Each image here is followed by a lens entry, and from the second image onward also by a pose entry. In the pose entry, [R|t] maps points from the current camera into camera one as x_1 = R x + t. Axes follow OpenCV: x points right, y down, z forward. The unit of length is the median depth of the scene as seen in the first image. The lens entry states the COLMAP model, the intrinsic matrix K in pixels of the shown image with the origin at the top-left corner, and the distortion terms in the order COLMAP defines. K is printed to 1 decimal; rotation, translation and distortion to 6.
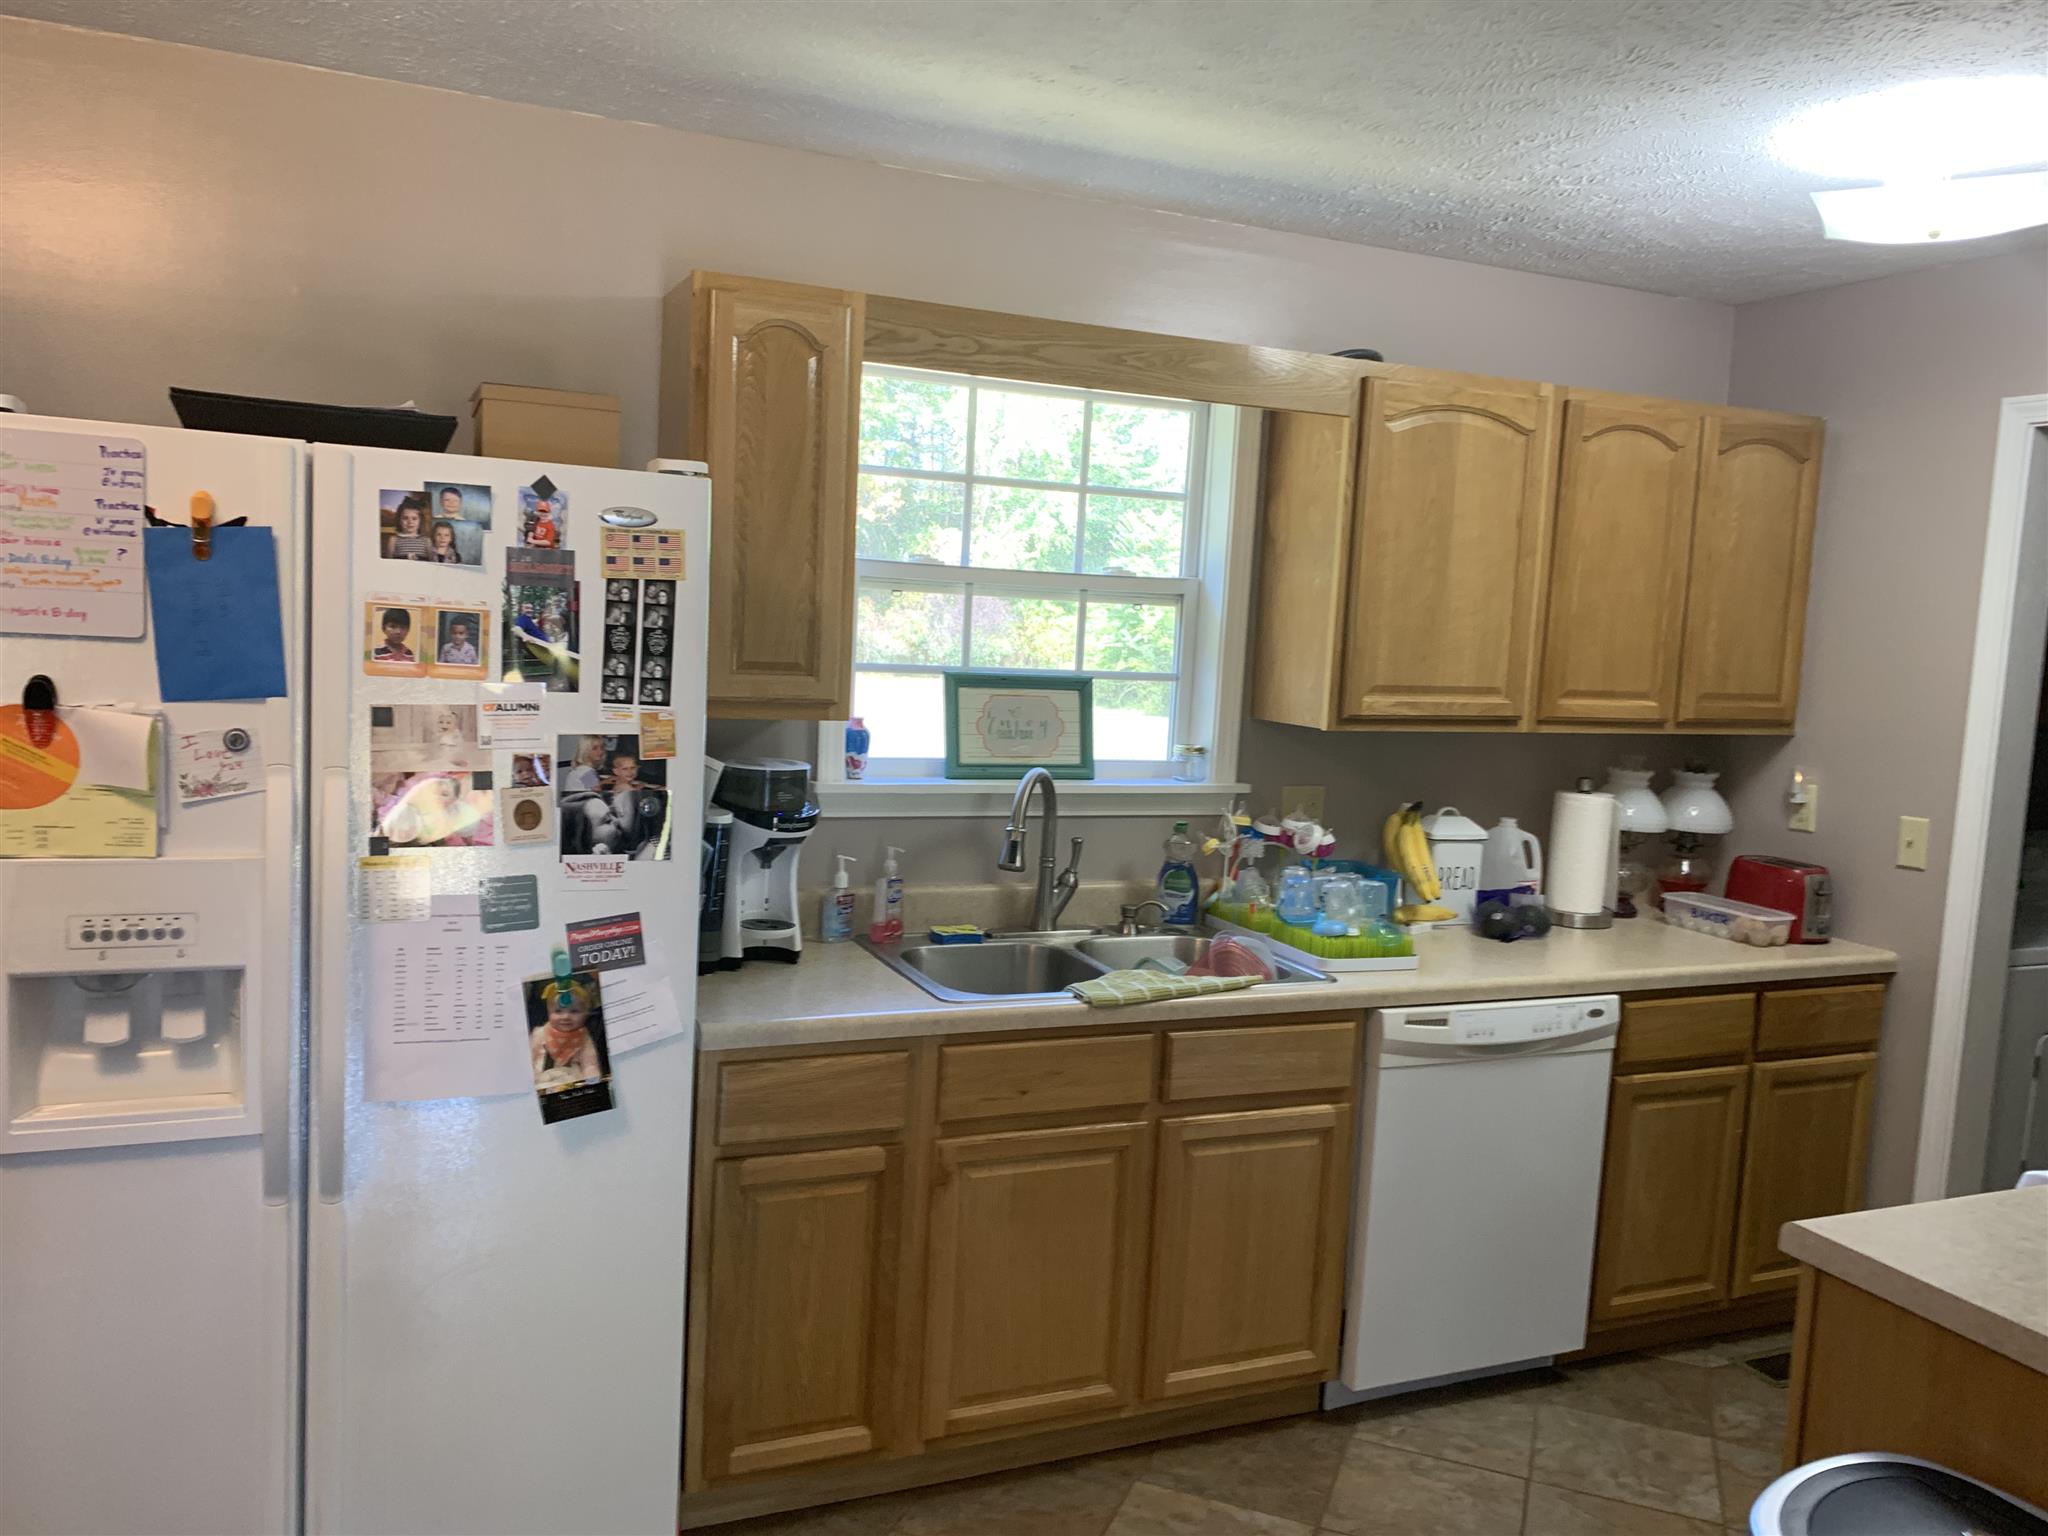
lens RADIAL K [[1572.2, 0, 1024.0], [0, 1572.2, 768.0], [0, 0, 1]] dist [0.027618, 0.001244]
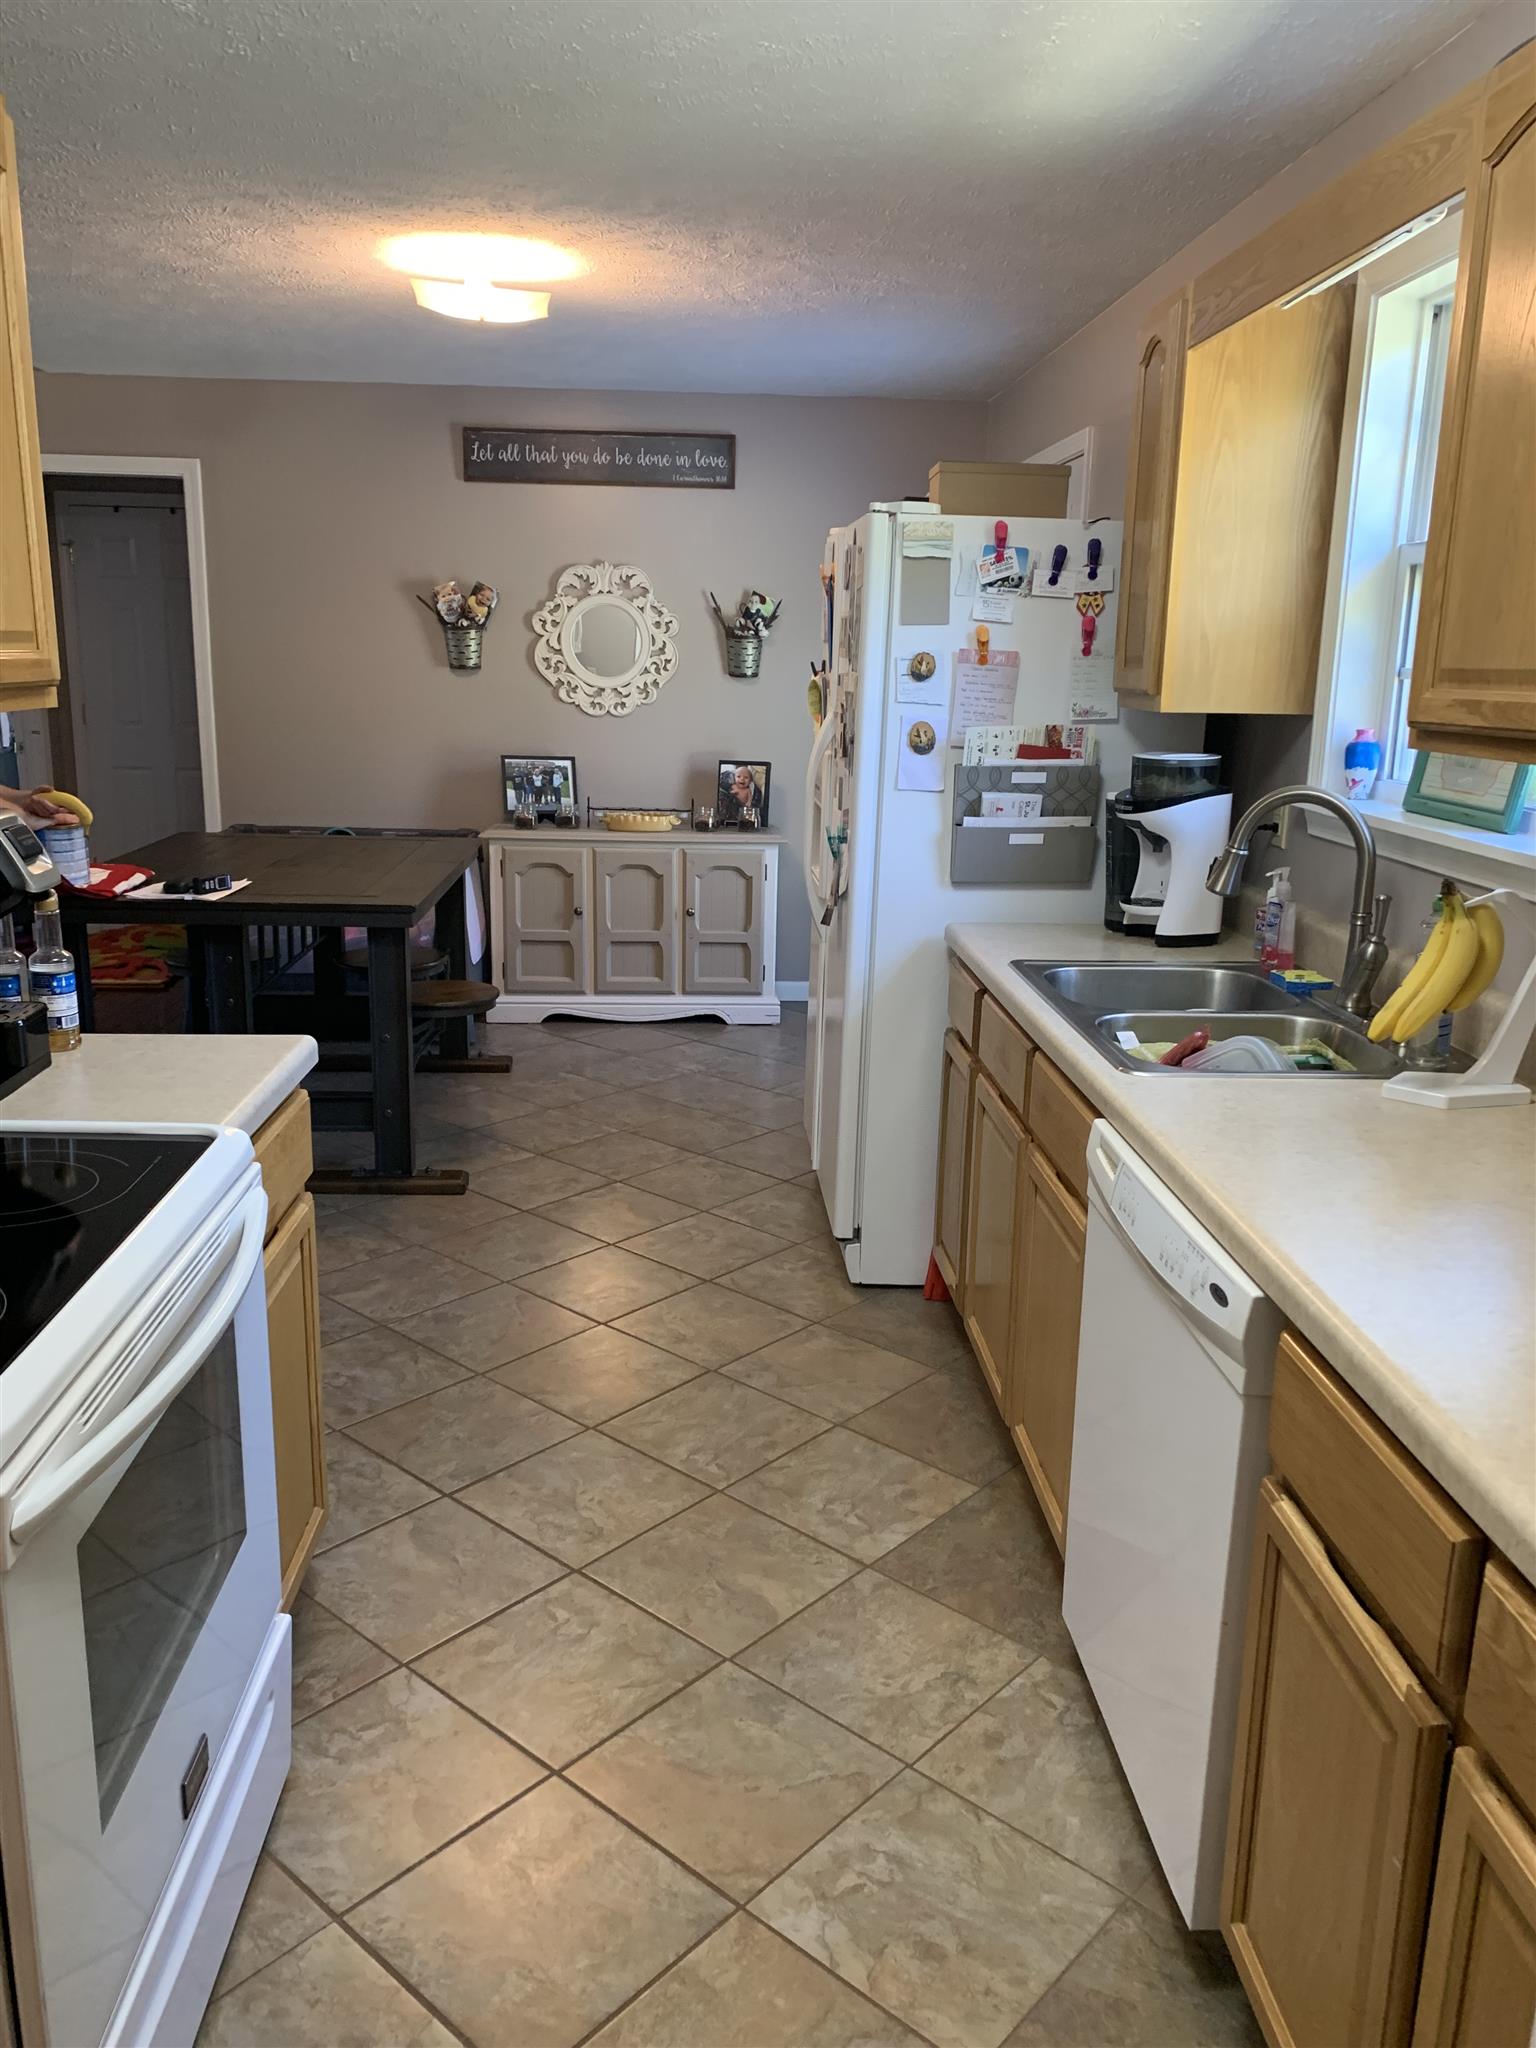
lens RADIAL K [[1572.2, 0, 768.0], [0, 1572.2, 1024.0], [0, 0, 1]] dist [0.027618, 0.001244]
pose [[-0.349119, 0.164927, -0.922451, 0.944671], [-0.133986, 0.965490, 0.223331, -0.027330], [0.927450, 0.201564, -0.314973, 1.096644]]
